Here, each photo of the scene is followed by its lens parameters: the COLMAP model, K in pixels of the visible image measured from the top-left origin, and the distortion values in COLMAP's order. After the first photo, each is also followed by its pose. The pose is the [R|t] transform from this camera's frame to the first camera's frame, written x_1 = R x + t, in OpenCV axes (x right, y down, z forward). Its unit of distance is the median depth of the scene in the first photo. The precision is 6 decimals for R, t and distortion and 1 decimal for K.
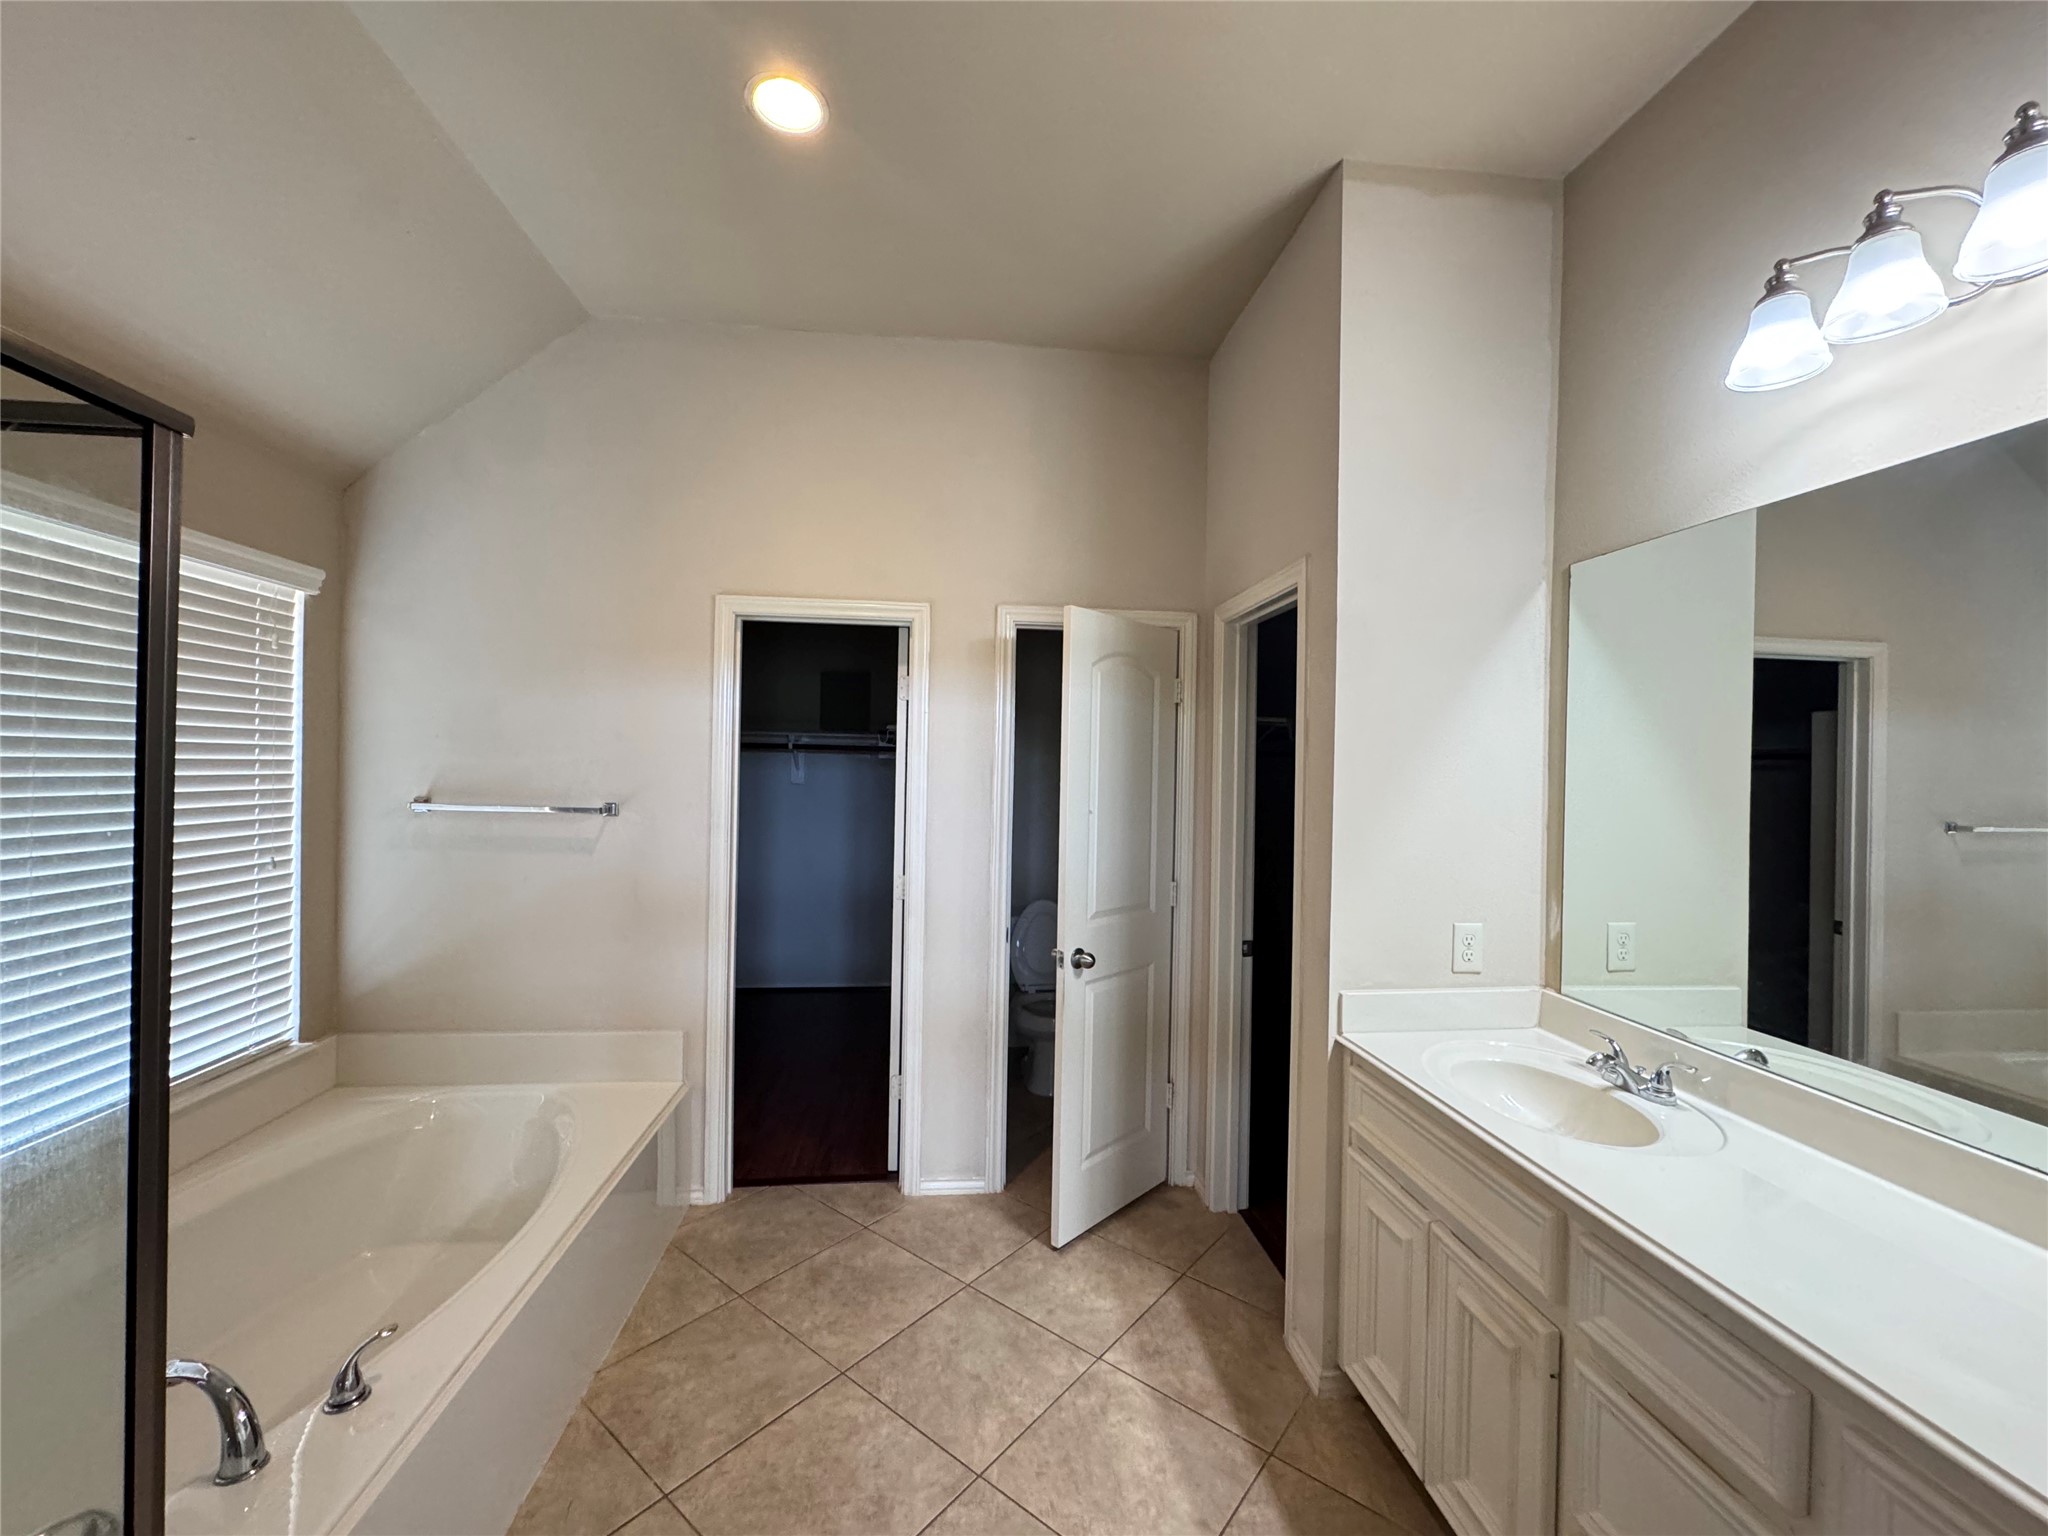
lens RADIAL K [[825.8, 0, 1020.1], [0, 825.8, 764.3], [0, 0, 1]] dist [-0.002720, 0.000499]
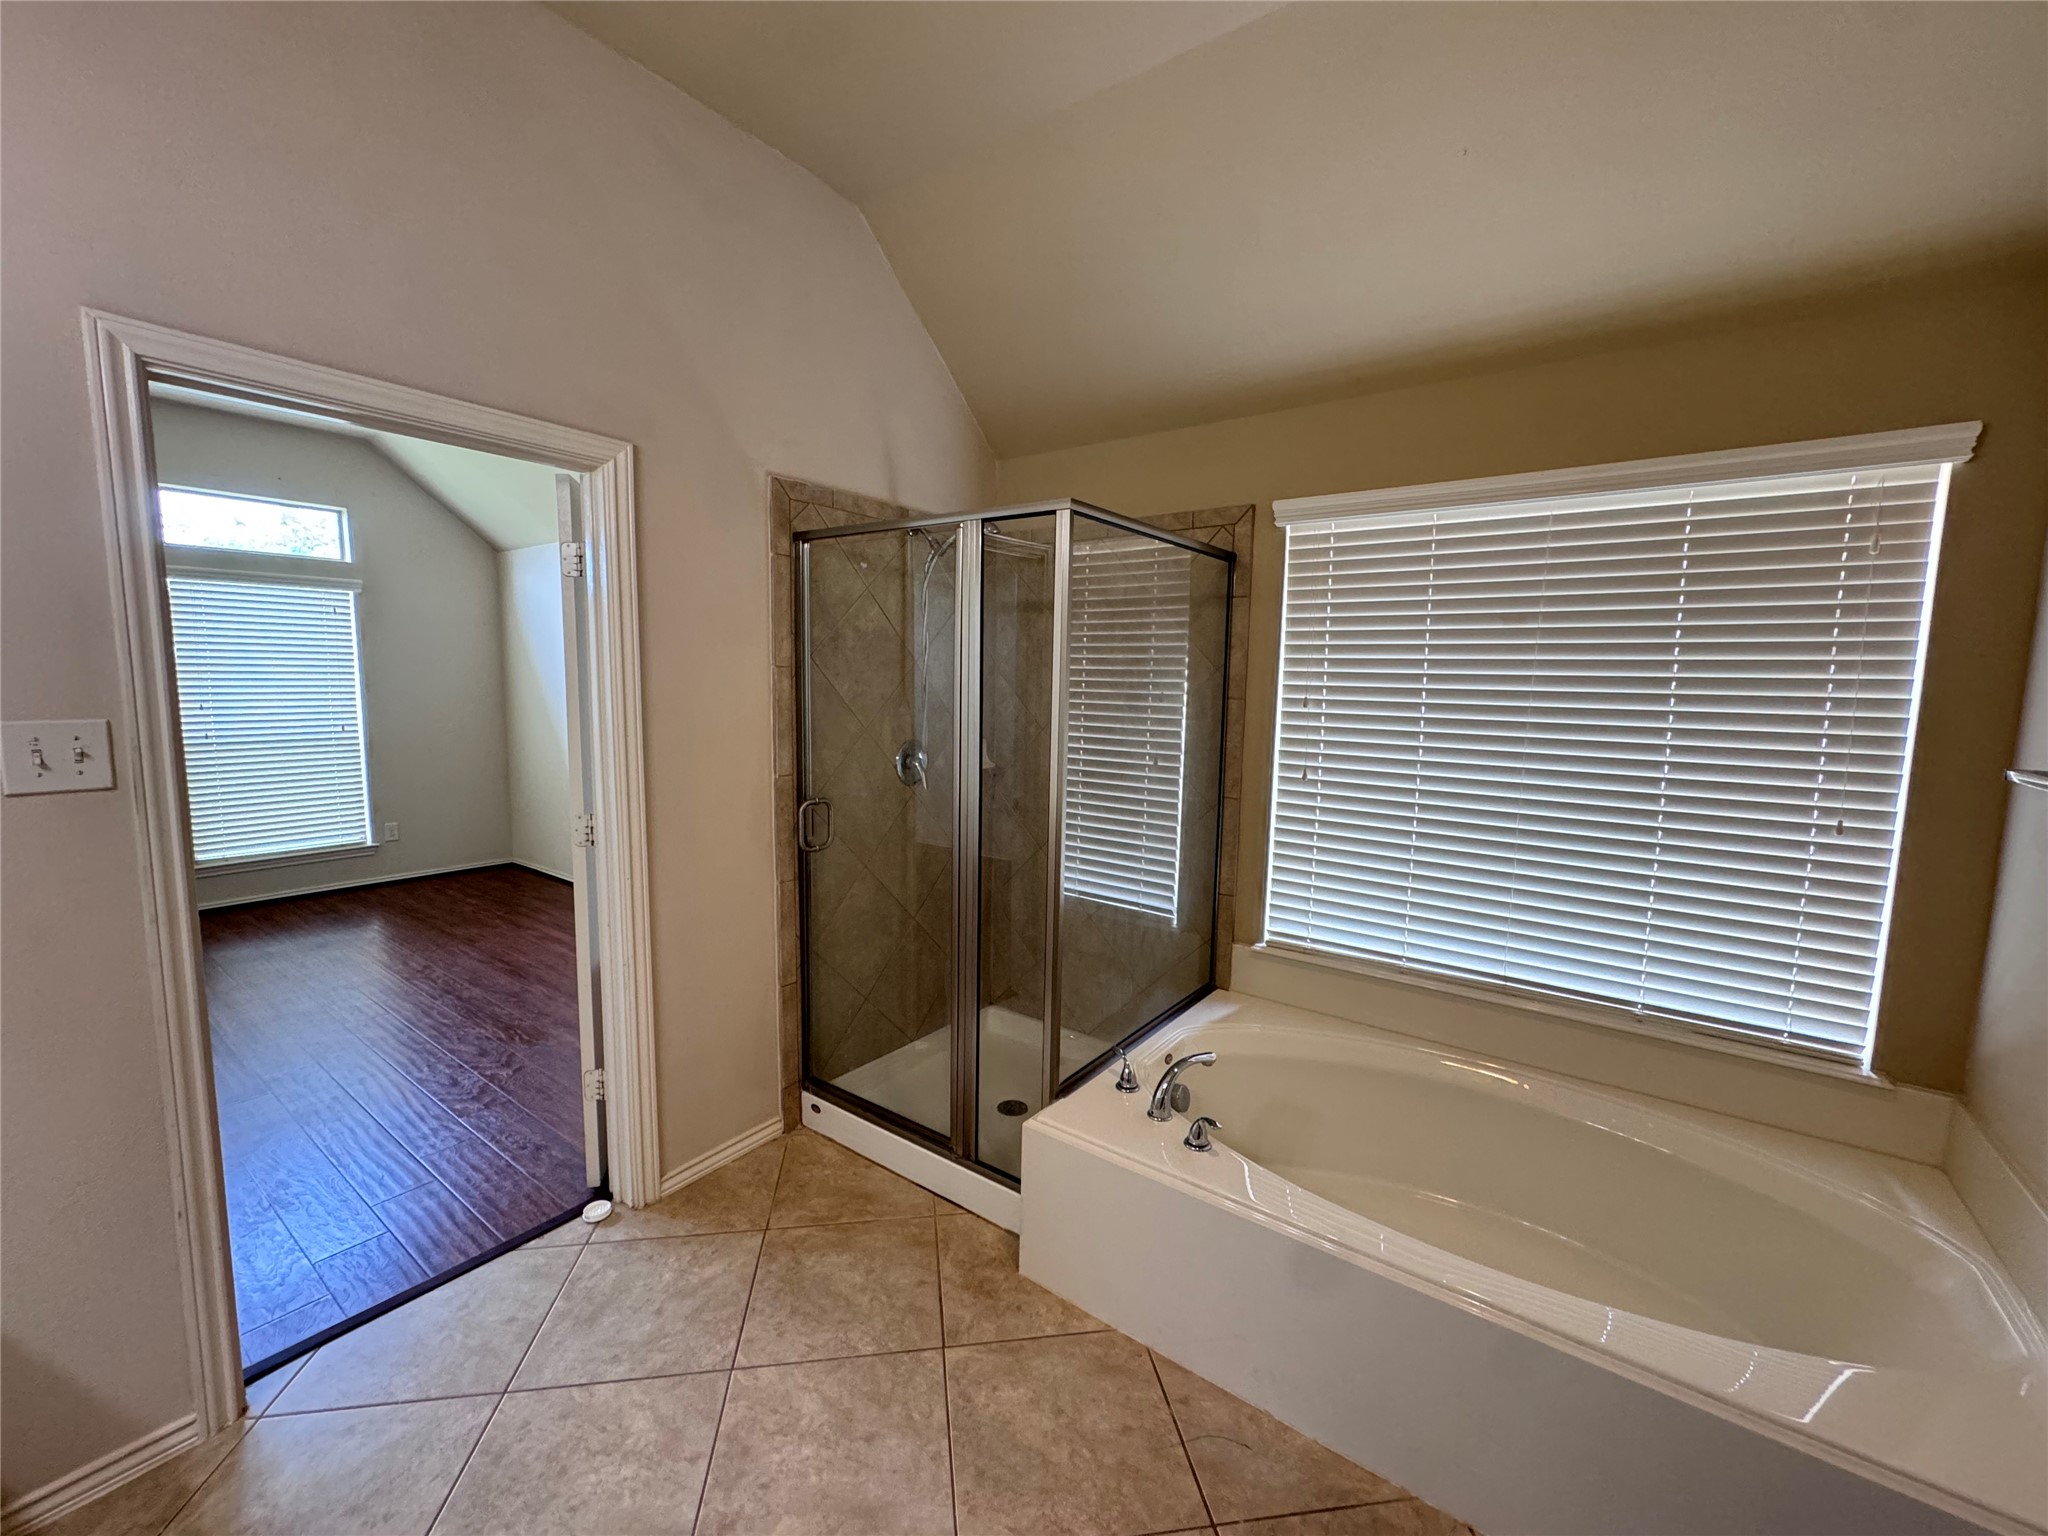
lens RADIAL K [[825.8, 0, 990.3], [0, 825.8, 793.2], [0, 0, 1]] dist [-0.002720, 0.000499]
pose [[-0.690503, 0.053488, -0.721349, 0.237338], [-0.041567, 0.992680, 0.113397, 0.029072], [0.722134, 0.108285, -0.683225, 0.927106]]
